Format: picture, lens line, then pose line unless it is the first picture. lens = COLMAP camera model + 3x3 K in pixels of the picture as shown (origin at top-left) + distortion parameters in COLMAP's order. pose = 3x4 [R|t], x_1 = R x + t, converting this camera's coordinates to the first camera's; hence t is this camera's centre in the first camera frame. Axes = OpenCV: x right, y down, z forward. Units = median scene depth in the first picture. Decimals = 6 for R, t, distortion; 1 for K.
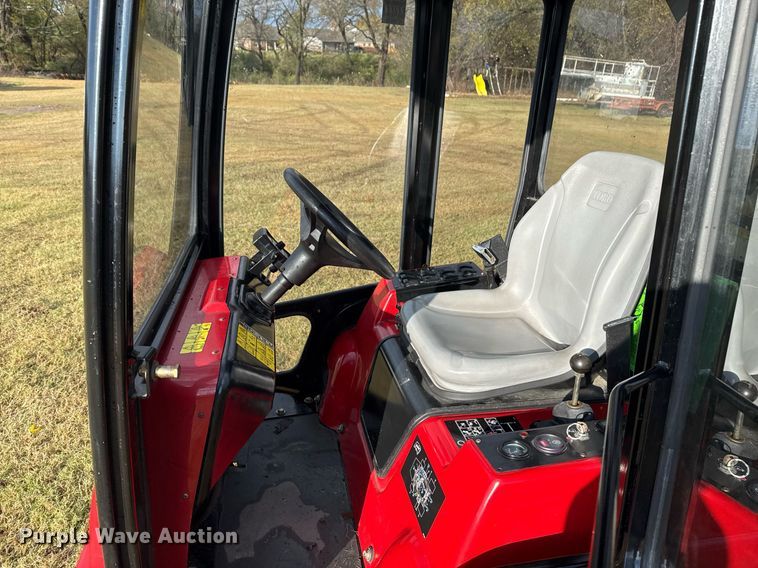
lens RADIAL K [[533.5, 0, 379.0], [0, 533.5, 284.0], [0, 0, 1]] dist [0.067696, -0.108419]
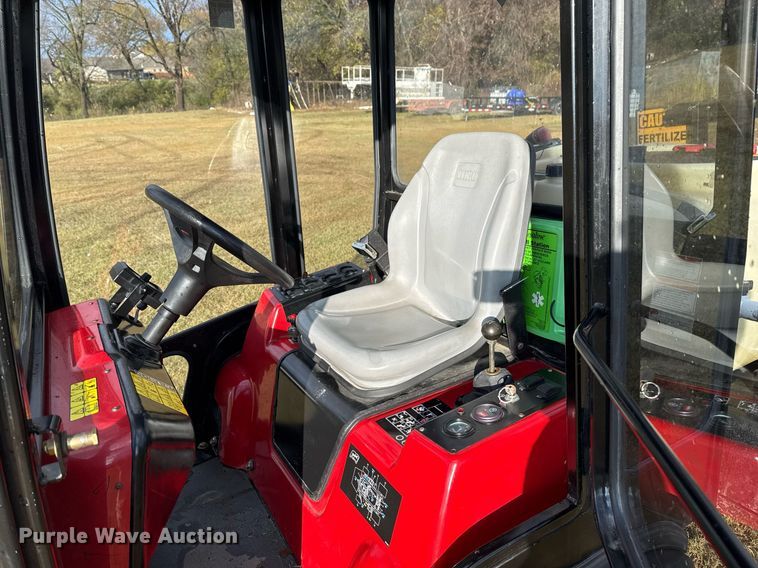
lens RADIAL K [[533.5, 0, 379.0], [0, 533.5, 284.0], [0, 0, 1]] dist [0.067696, -0.108419]
pose [[0.938805, -0.188970, 0.287985, -0.086137], [0.196711, 0.980459, 0.002099, 0.010916], [-0.282755, 0.054680, 0.957633, 0.052630]]
